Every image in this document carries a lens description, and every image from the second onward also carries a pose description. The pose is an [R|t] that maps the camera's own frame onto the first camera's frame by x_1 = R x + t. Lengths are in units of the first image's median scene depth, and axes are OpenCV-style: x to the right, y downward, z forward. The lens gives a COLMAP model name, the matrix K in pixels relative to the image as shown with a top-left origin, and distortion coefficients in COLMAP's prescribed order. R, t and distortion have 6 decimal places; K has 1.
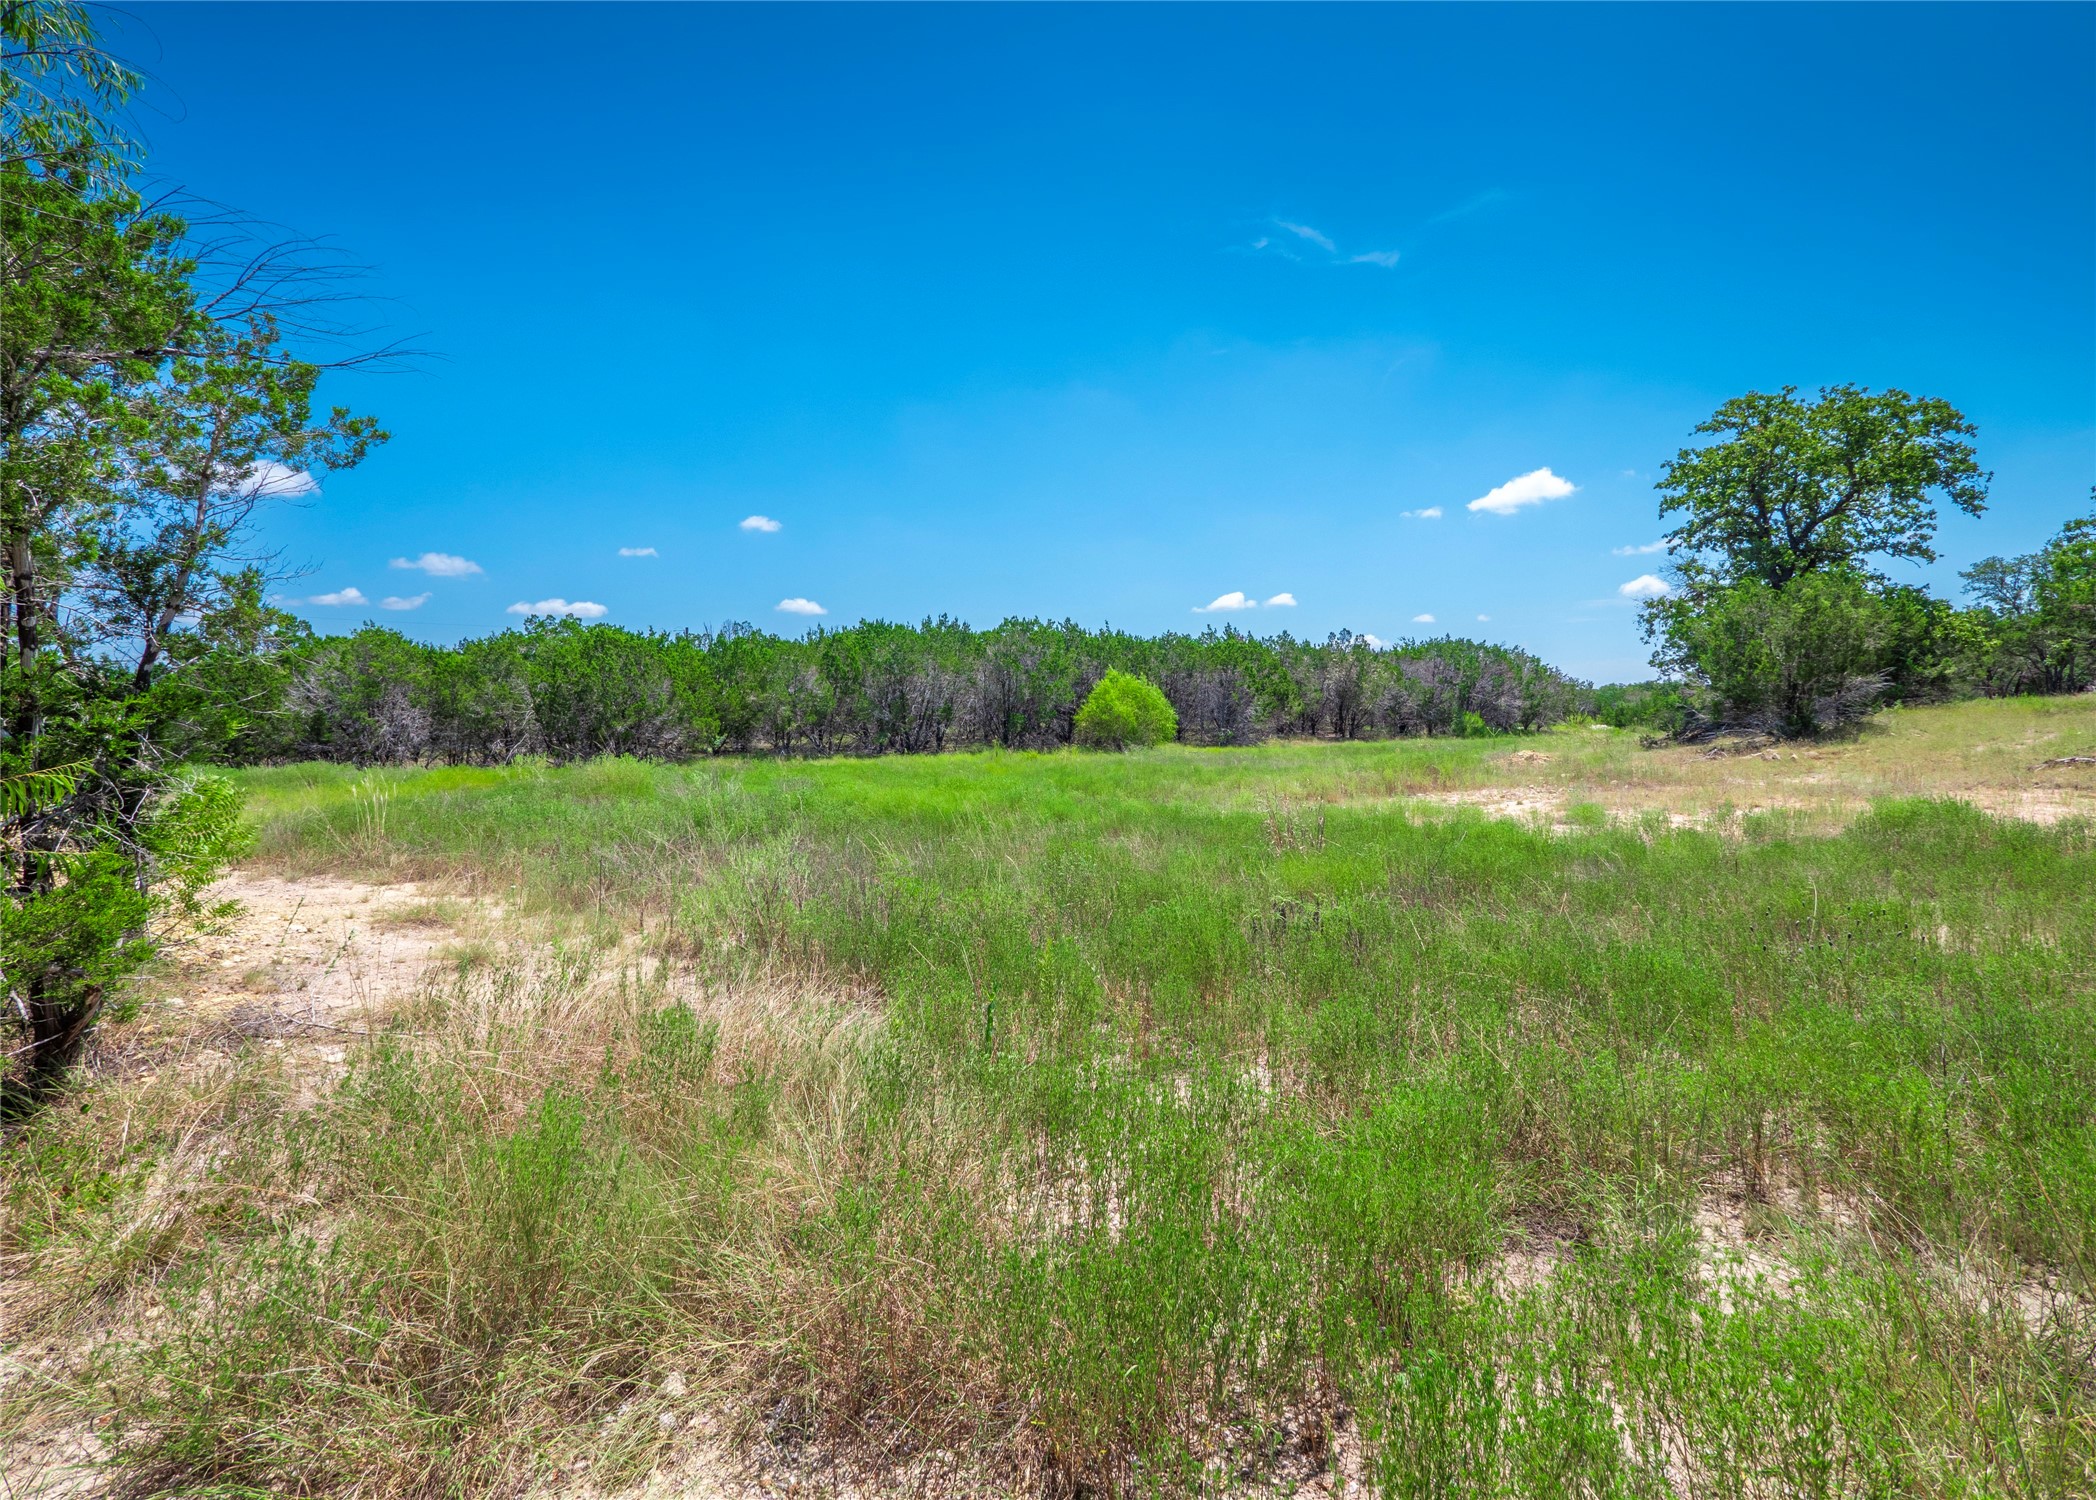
lens RADIAL K [[894.4, 0, 1045.2], [0, 894.4, 718.9], [0, 0, 1]] dist [0.000234, -0.000097]
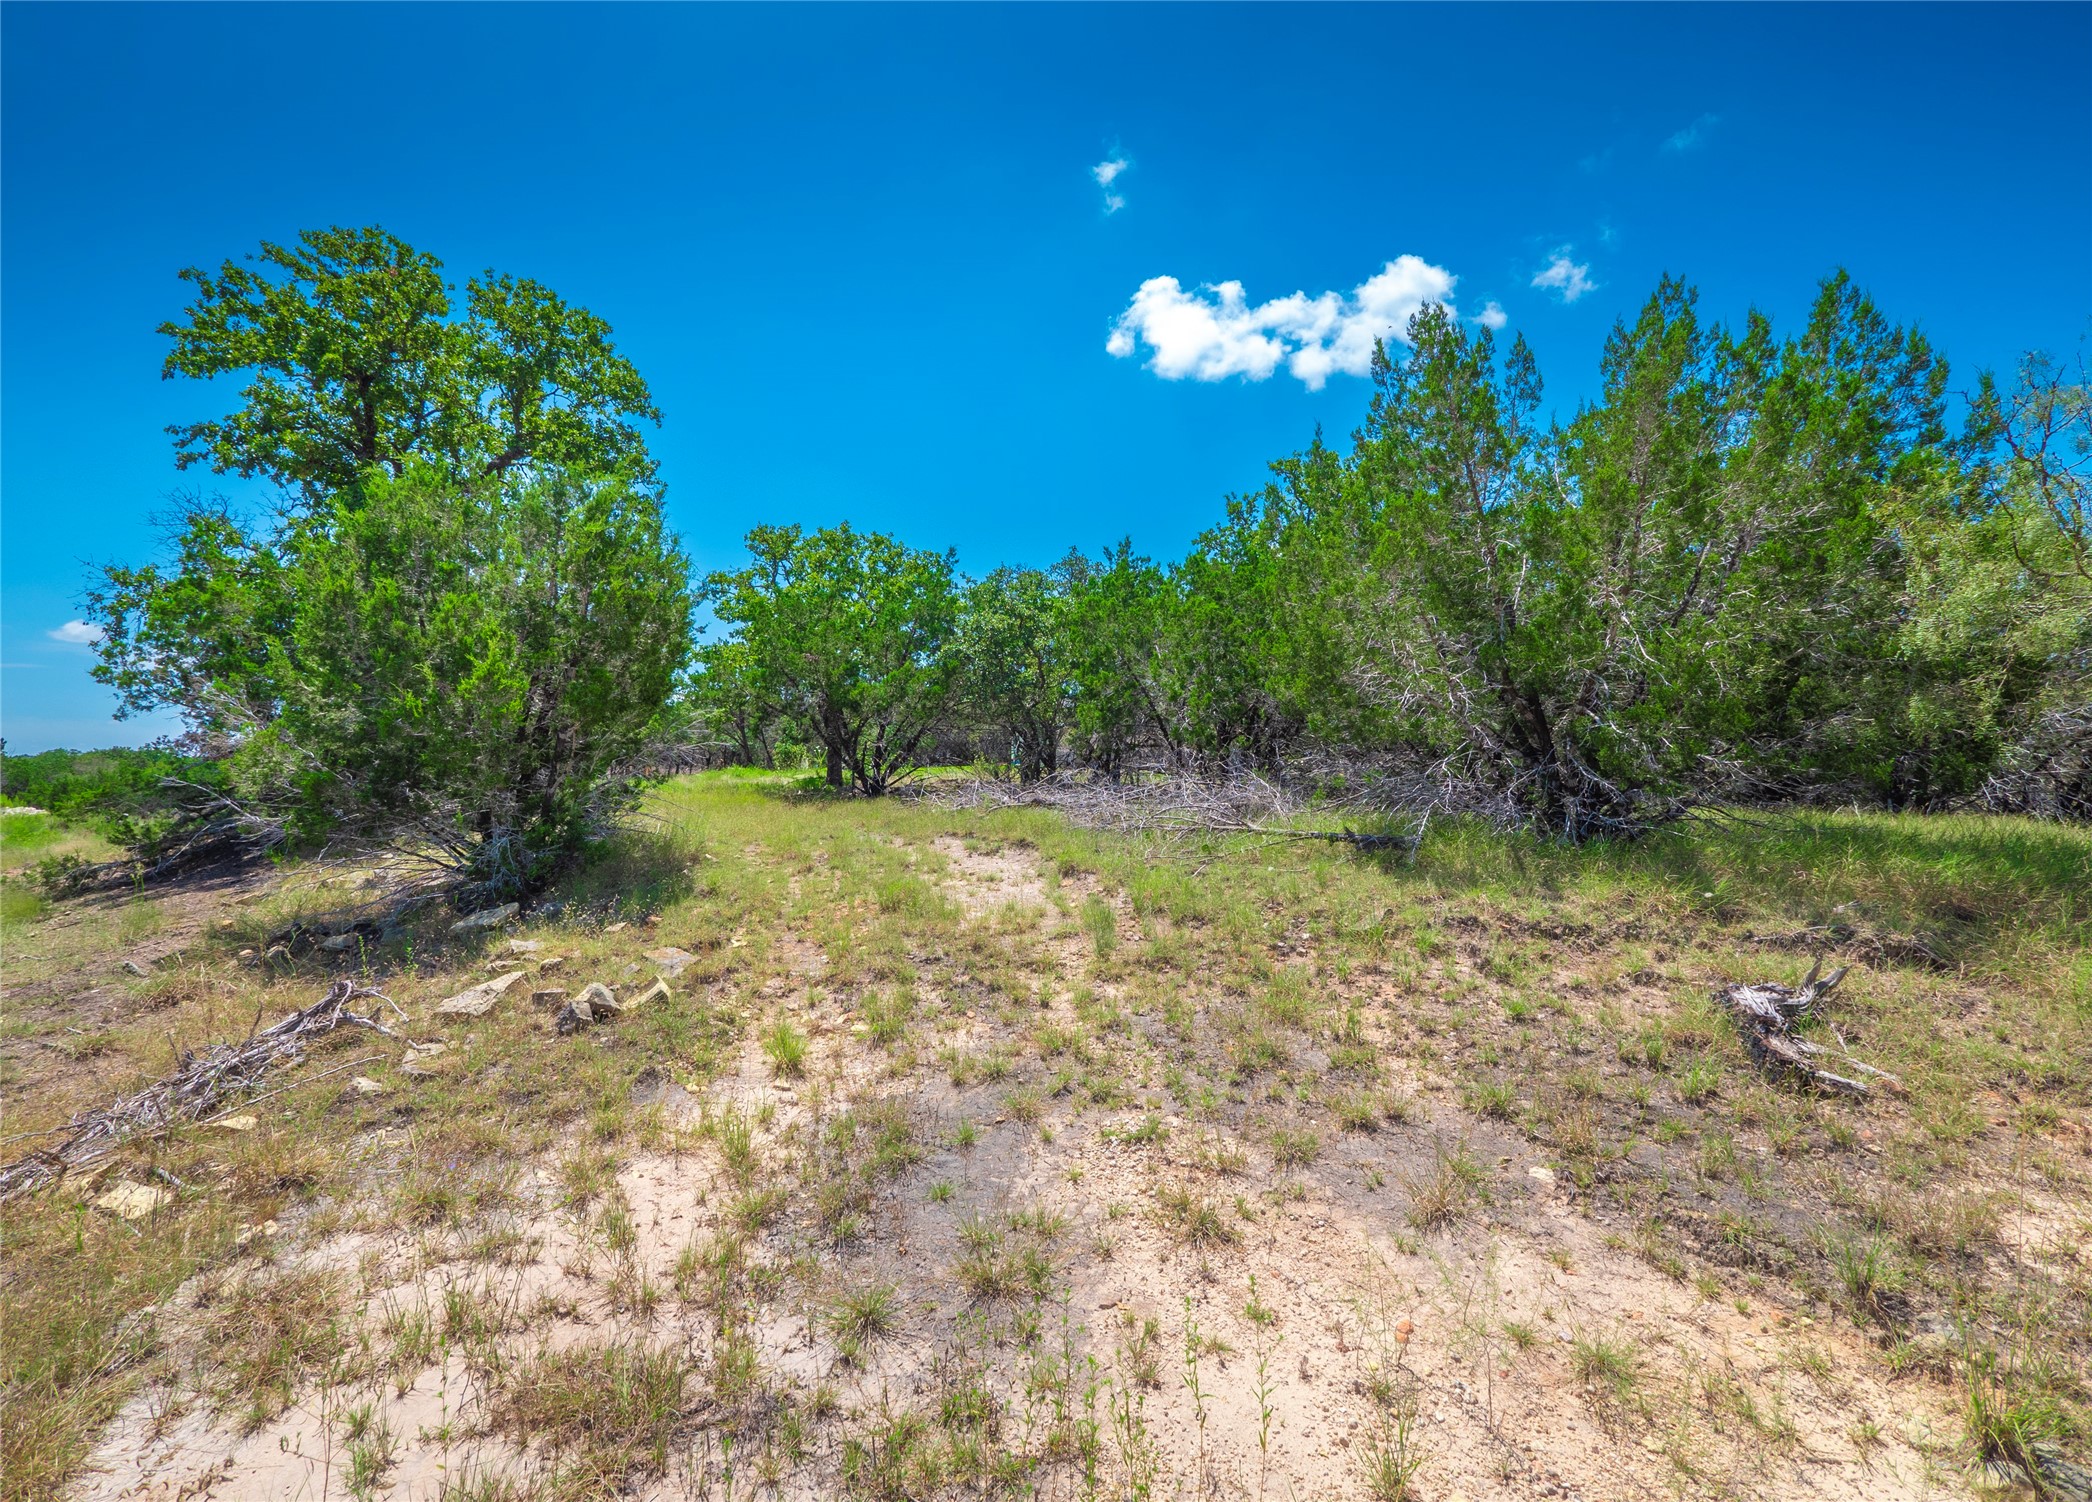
lens RADIAL K [[892.7, 0, 1043.2], [0, 892.7, 720.0], [0, 0, 1]] dist [0.000234, -0.000097]
pose [[0.173753, 0.101165, 0.979579, 0.305774], [-0.014803, 0.994865, -0.100118, -0.007080], [-0.984678, 0.002895, 0.174359, 0.435253]]
